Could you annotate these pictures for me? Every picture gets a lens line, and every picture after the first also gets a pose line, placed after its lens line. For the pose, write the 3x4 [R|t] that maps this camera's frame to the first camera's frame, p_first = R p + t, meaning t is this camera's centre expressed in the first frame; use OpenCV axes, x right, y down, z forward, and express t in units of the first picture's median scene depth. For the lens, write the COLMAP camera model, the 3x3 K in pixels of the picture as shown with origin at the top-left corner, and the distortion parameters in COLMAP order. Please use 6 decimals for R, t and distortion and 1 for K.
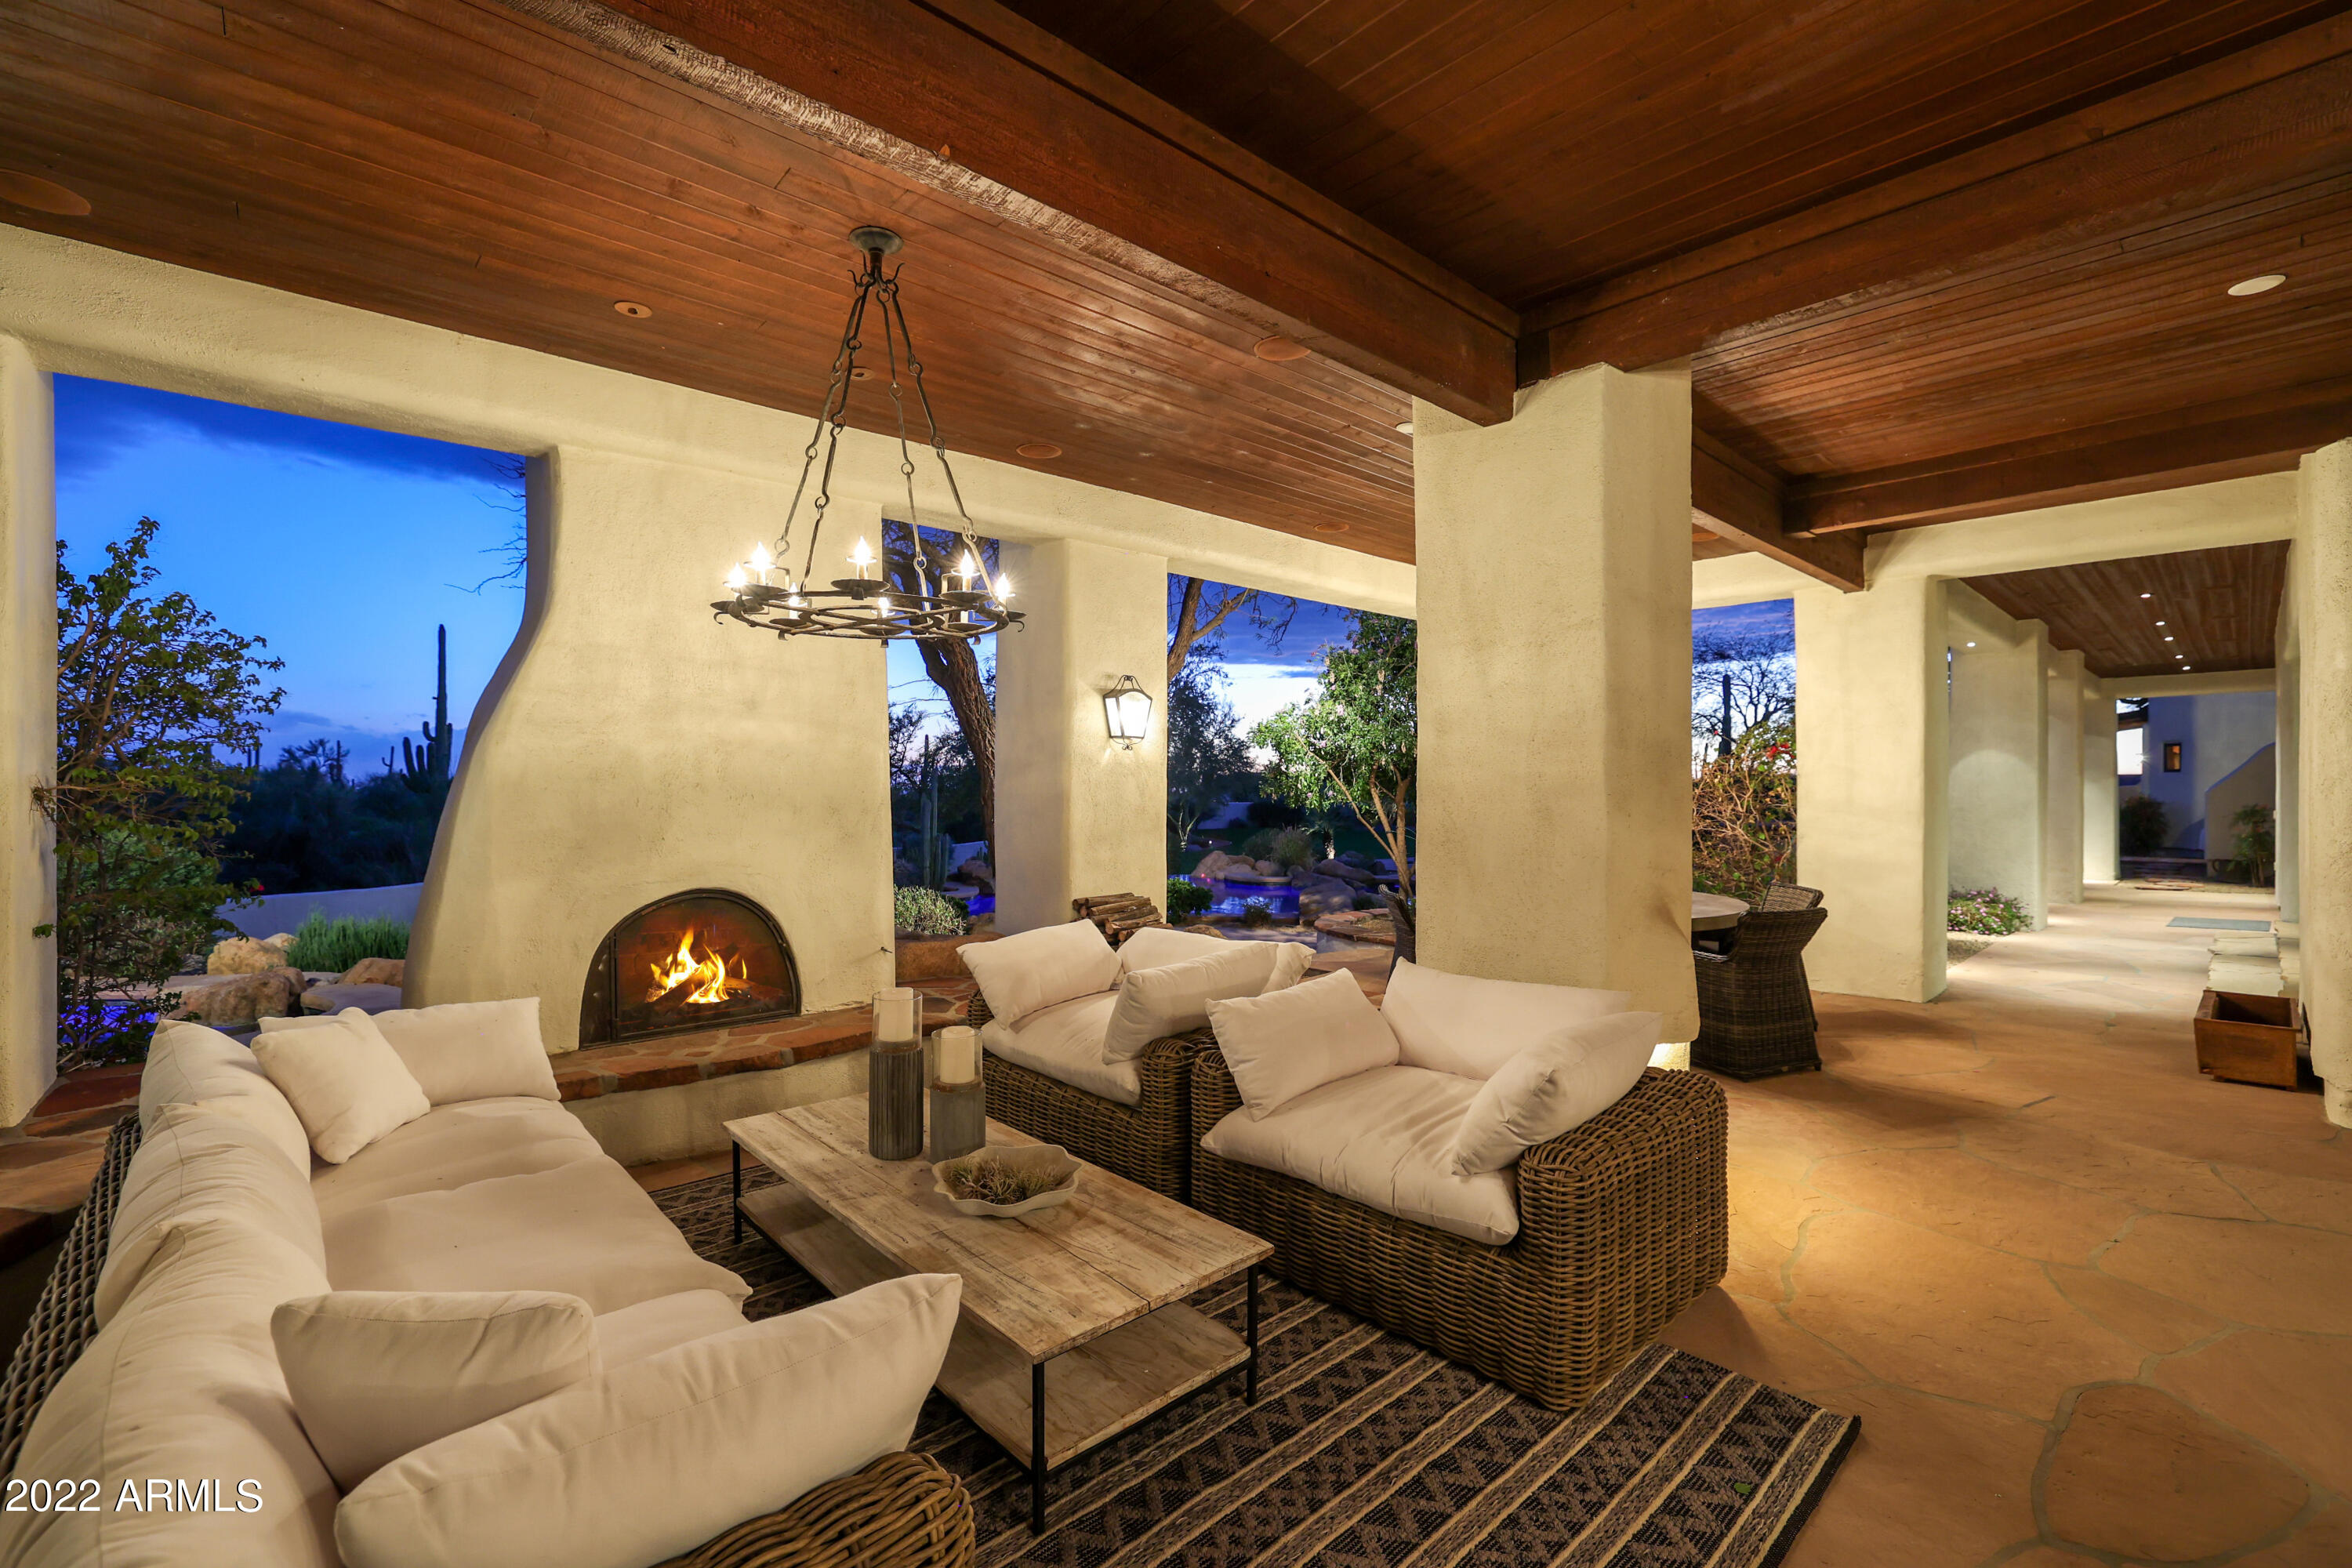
lens RADIAL K [[1014.9, 0, 1155.5], [0, 1014.9, 786.3], [0, 0, 1]] dist [-0.042843, 0.013656]
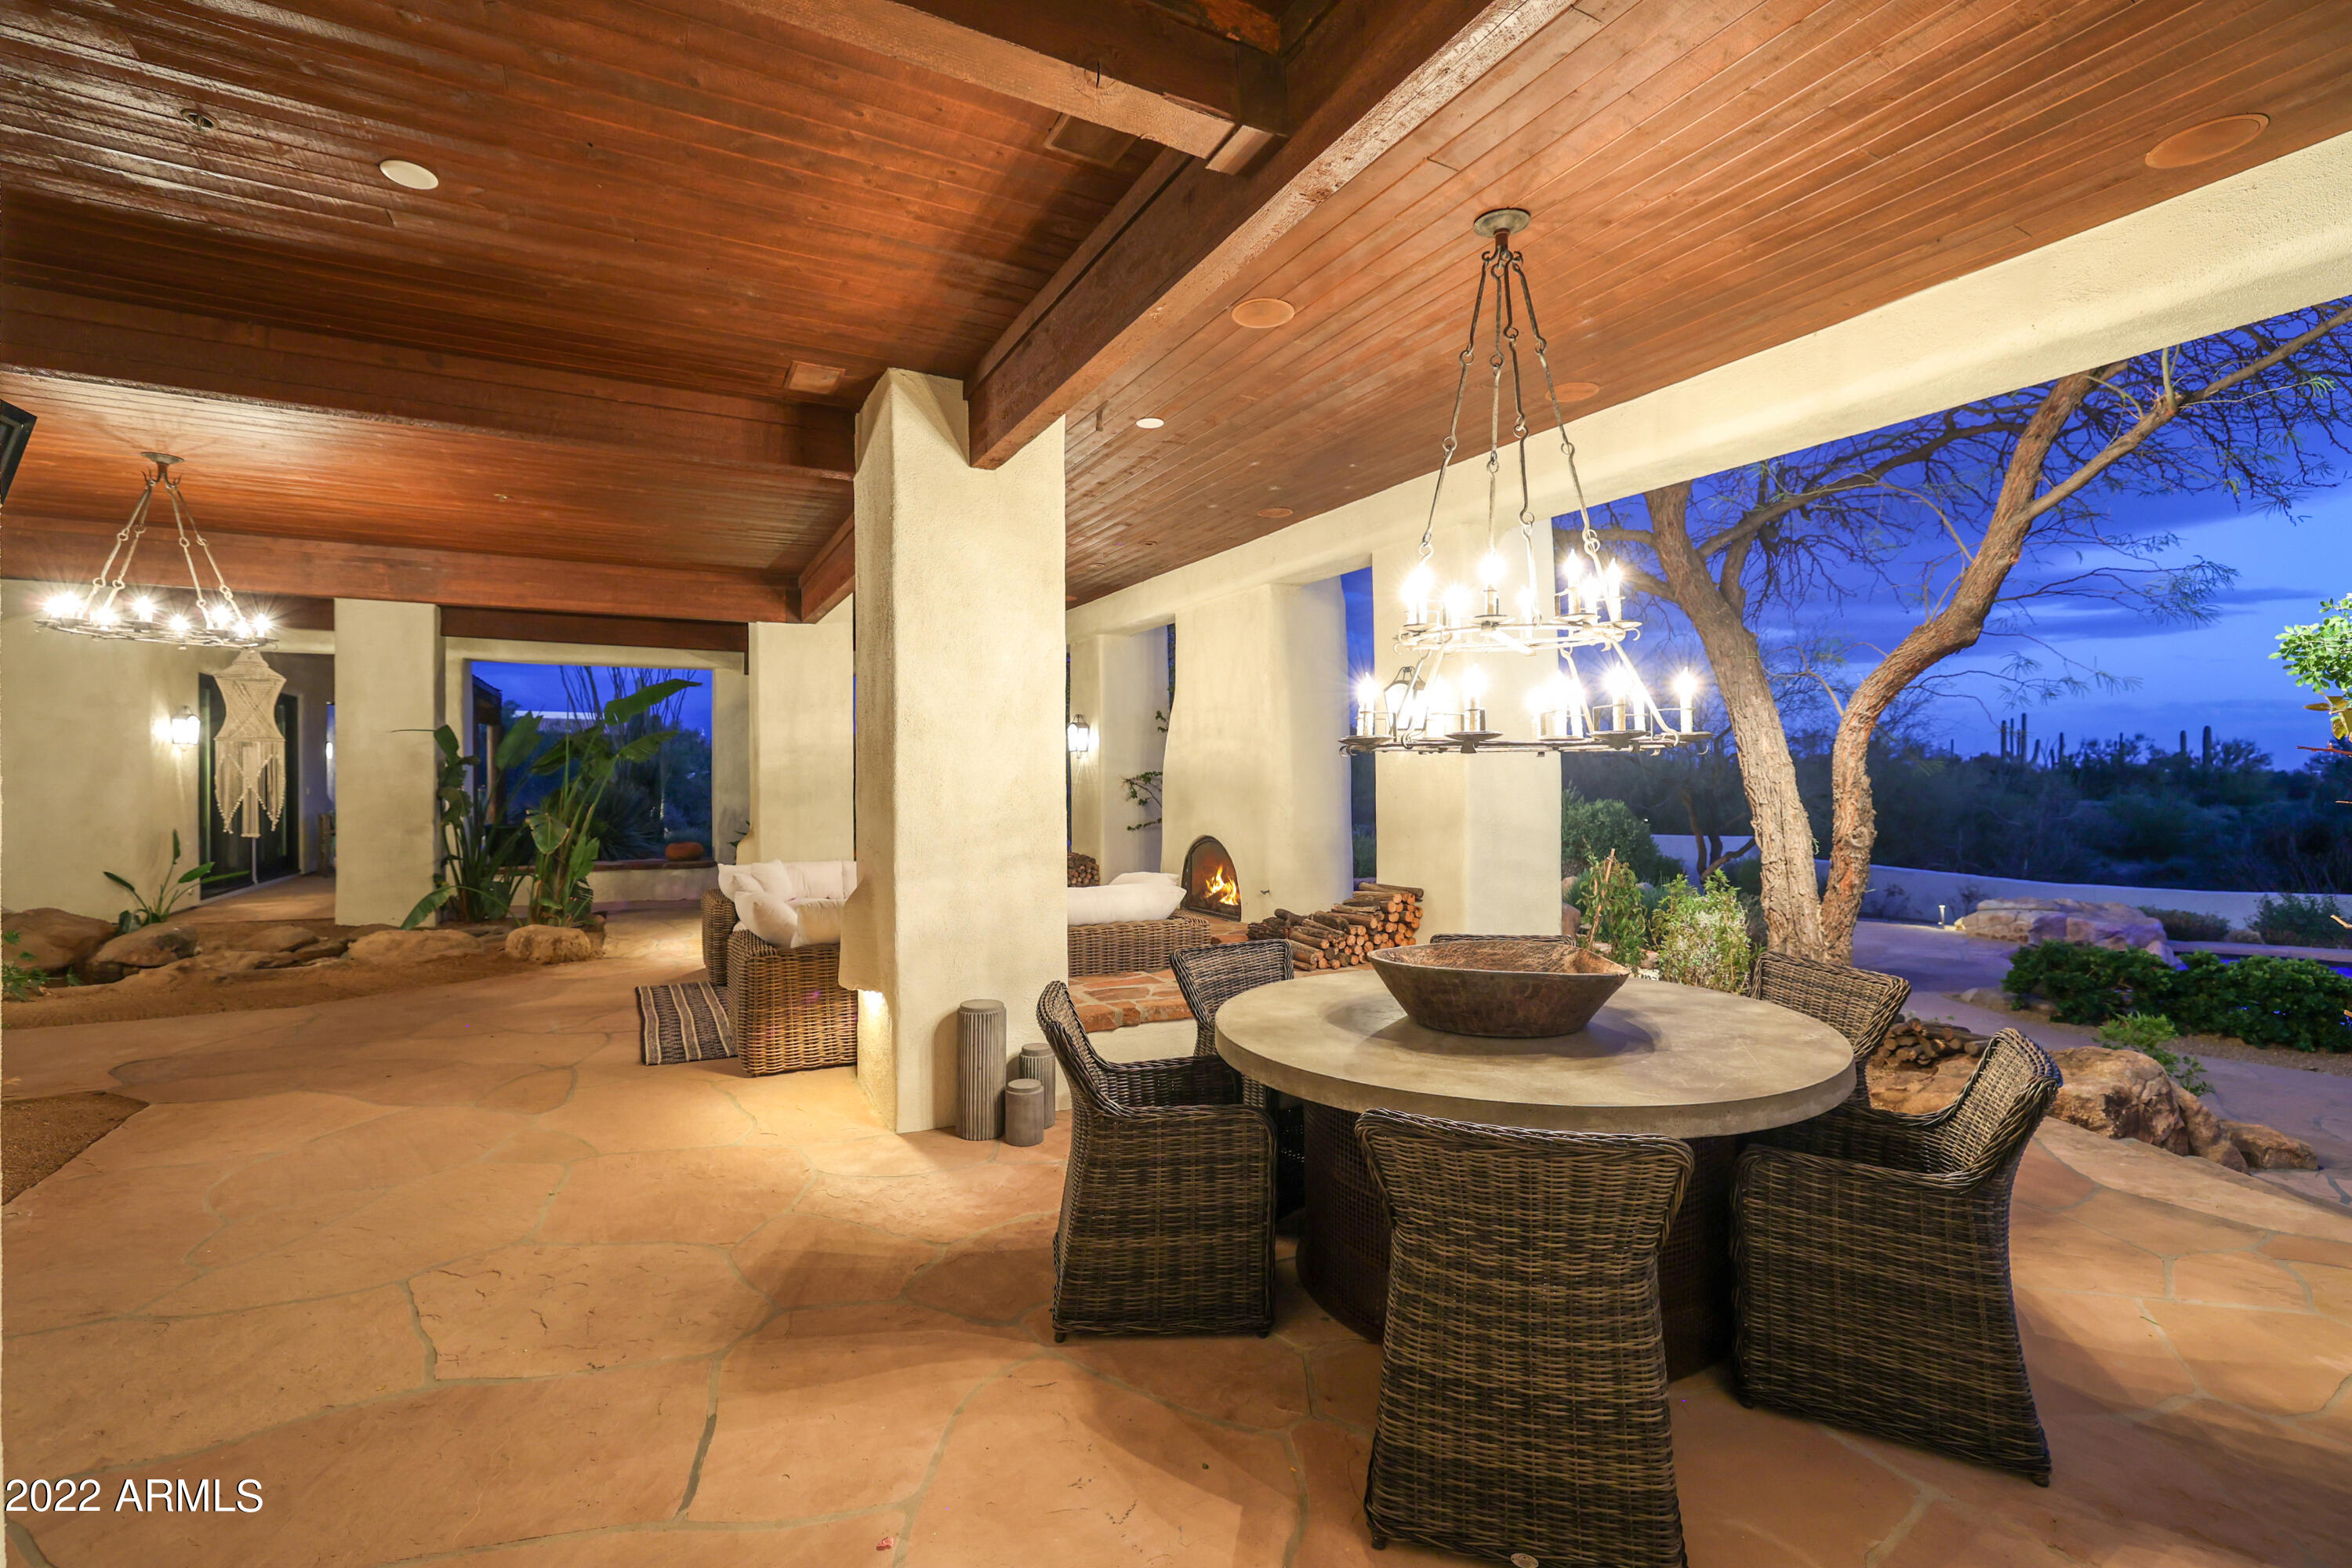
lens RADIAL K [[1014.9, 0, 1189.4], [0, 1014.9, 782.8], [0, 0, 1]] dist [-0.042843, 0.013656]
pose [[-0.229425, -0.000323, -0.973326, 0.981863], [0.011294, 0.999932, -0.002994, 0.000653], [0.973261, -0.011680, -0.229406, 1.011000]]
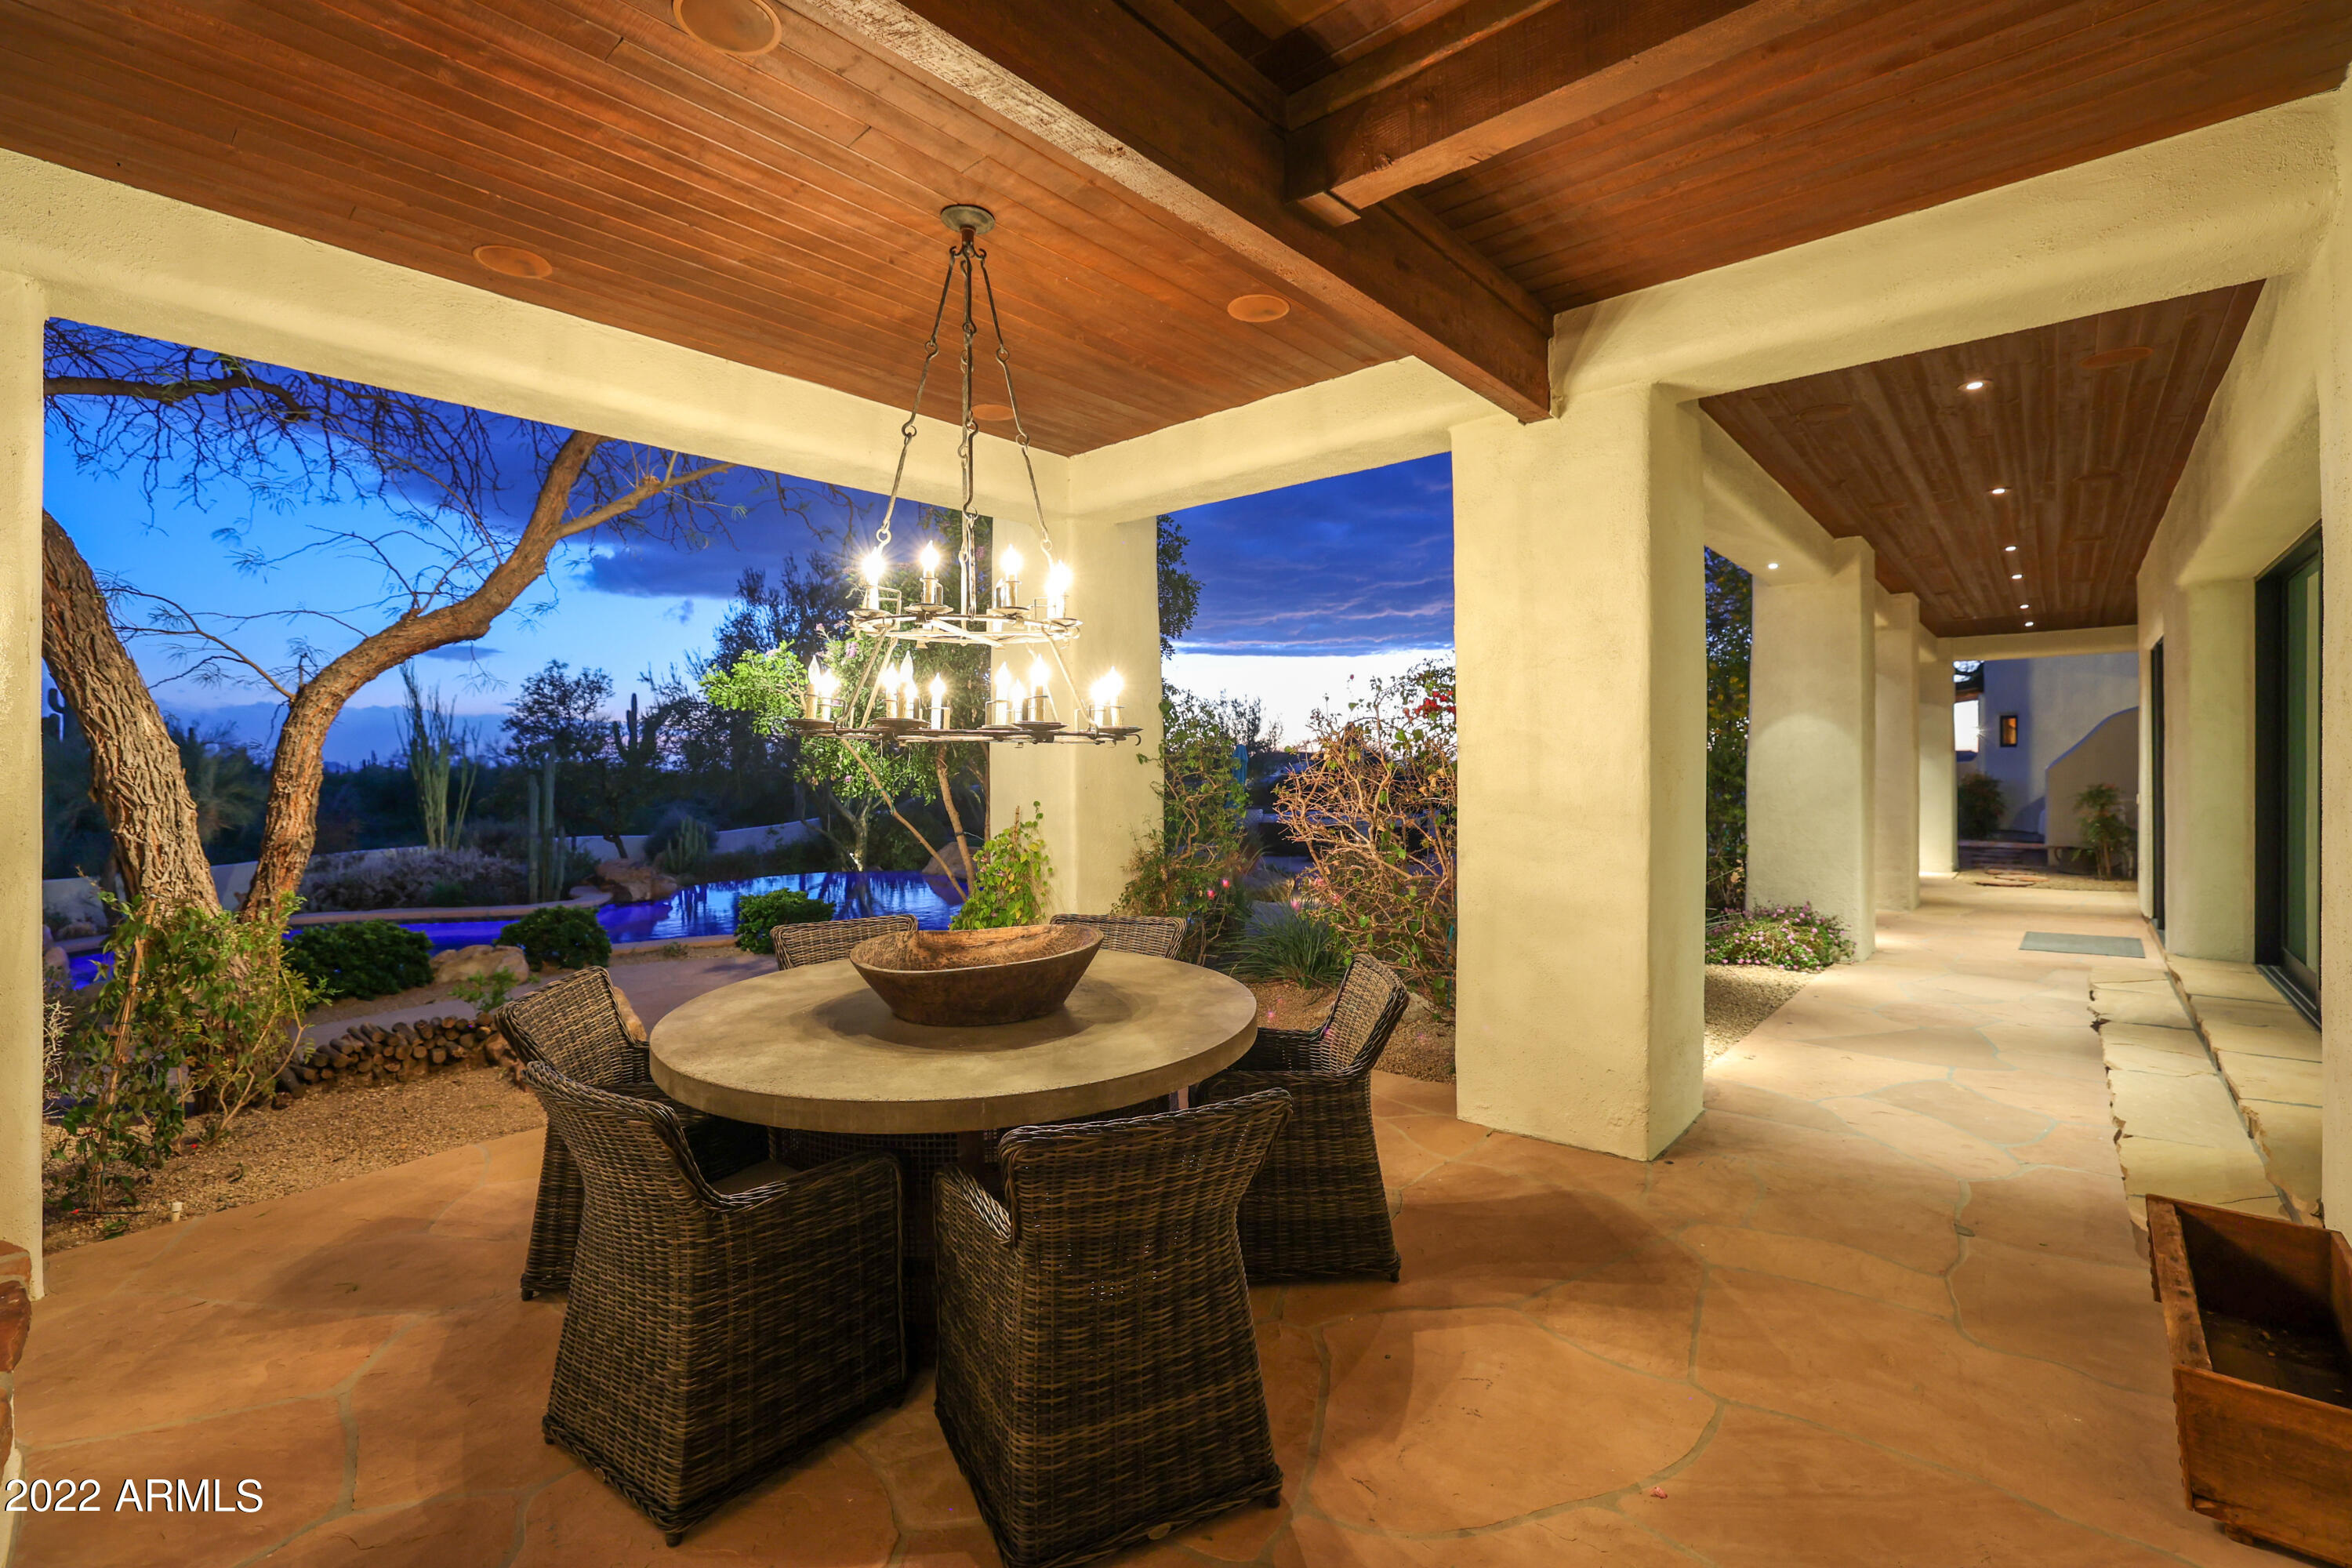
lens RADIAL K [[1014.9, 0, 1161.4], [0, 1014.9, 761.2], [0, 0, 1]] dist [-0.042843, 0.013656]
pose [[0.994742, -0.001742, 0.102400, 0.499855], [0.001980, 0.999996, -0.002218, -0.003061], [-0.102395, 0.002409, 0.994741, 0.529576]]
